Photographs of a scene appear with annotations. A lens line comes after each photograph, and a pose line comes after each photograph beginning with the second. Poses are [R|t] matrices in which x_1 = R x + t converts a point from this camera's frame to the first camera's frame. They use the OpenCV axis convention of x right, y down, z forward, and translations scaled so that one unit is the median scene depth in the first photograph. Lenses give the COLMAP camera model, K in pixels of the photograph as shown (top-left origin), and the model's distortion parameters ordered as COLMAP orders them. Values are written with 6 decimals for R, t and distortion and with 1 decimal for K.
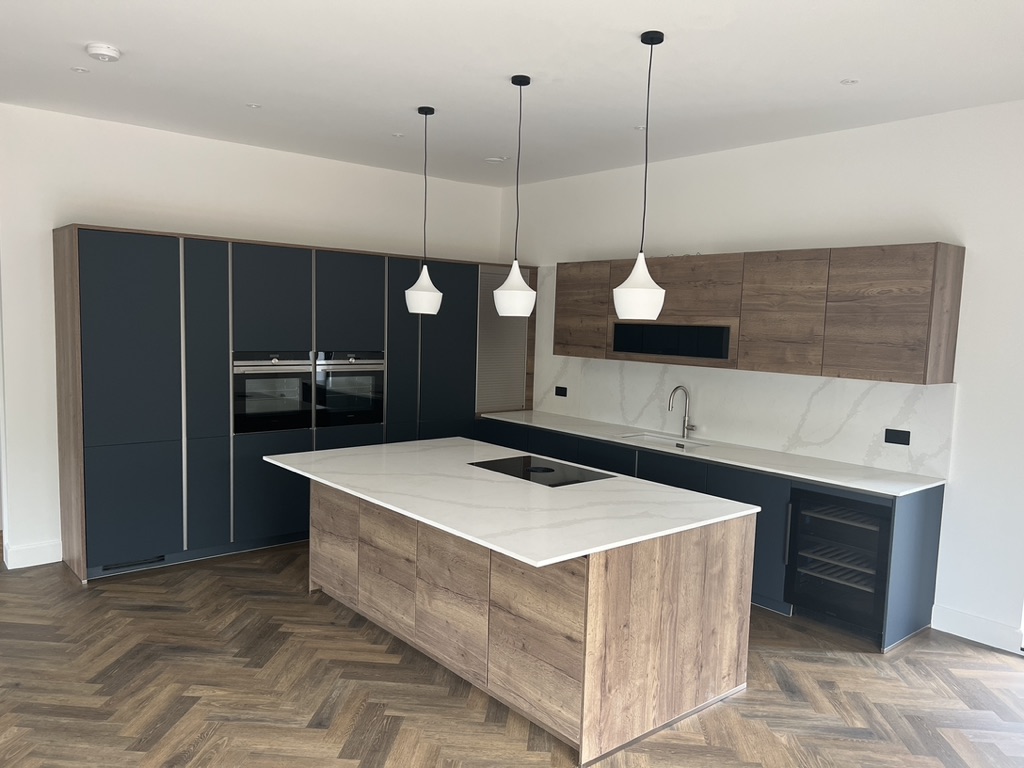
lens RADIAL K [[768.7, 0, 506.1], [0, 768.7, 390.1], [0, 0, 1]] dist [0.060779, -0.052719]
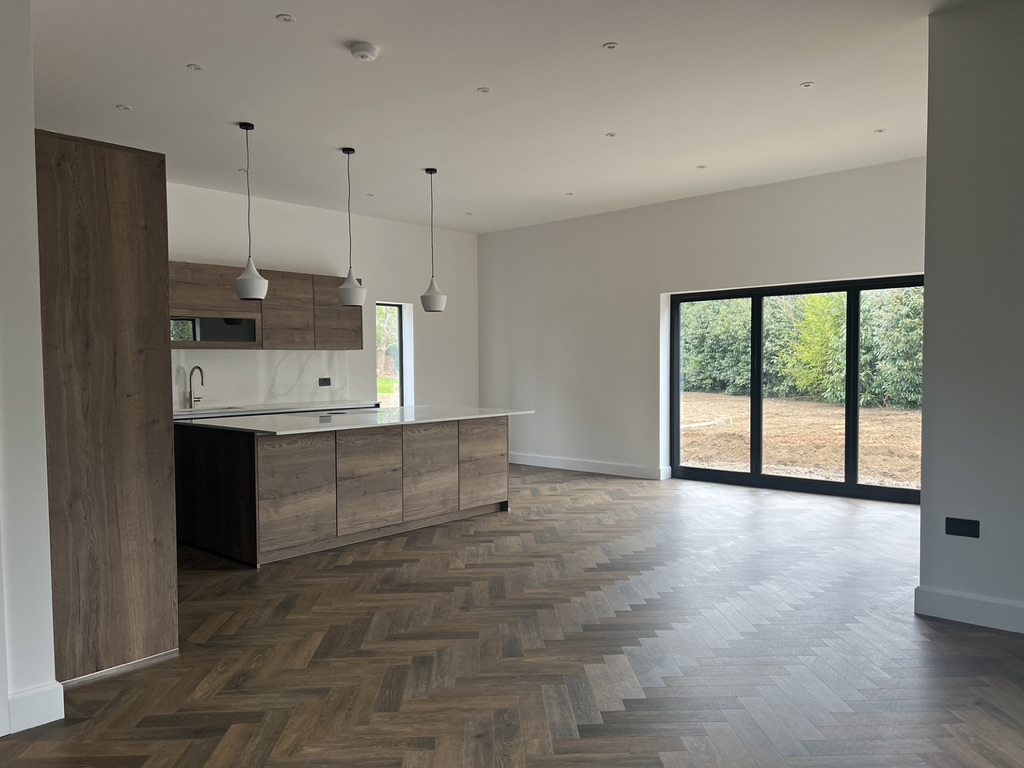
lens RADIAL K [[768.7, 0, 520.6], [0, 768.7, 387.4], [0, 0, 1]] dist [0.060779, -0.052719]
pose [[-0.140938, -0.061913, 0.988081, -1.704559], [0.099163, 0.992141, 0.076312, -0.024005], [-0.985040, 0.108736, -0.133691, 1.008447]]
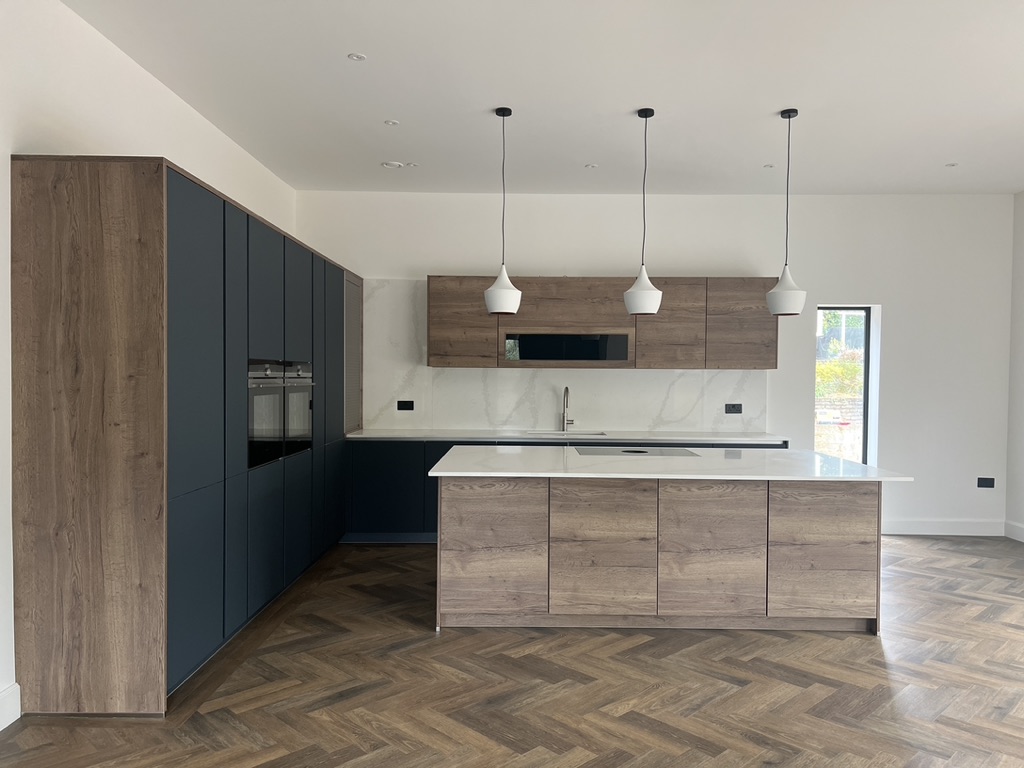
lens RADIAL K [[768.7, 0, 518.5], [0, 768.7, 389.4], [0, 0, 1]] dist [0.060779, -0.052719]
pose [[0.645413, -0.038845, 0.762845, -1.106080], [0.083791, 0.996279, -0.020161, 0.024883], [-0.759224, 0.076931, 0.646267, 0.462793]]
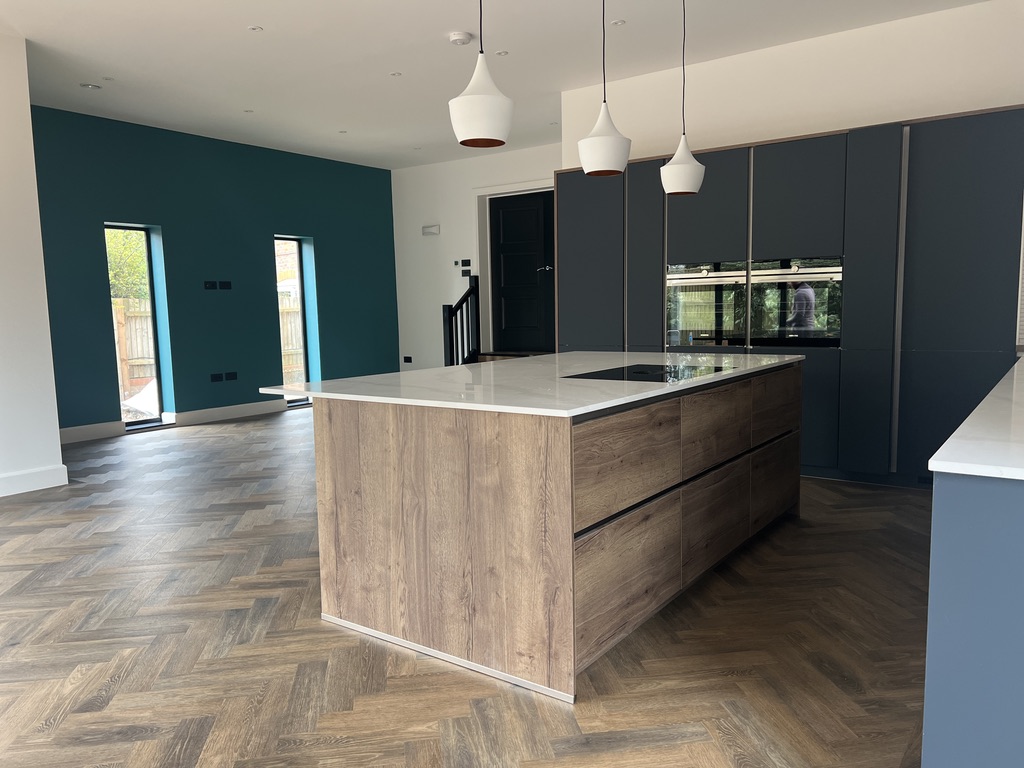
lens RADIAL K [[768.7, 0, 505.4], [0, 768.7, 382.4], [0, 0, 1]] dist [0.060779, -0.052719]
pose [[0.235391, 0.064388, -0.969766, 0.894254], [-0.065526, 0.996584, 0.050264, 0.101679], [0.969689, 0.051713, 0.238806, 0.801236]]
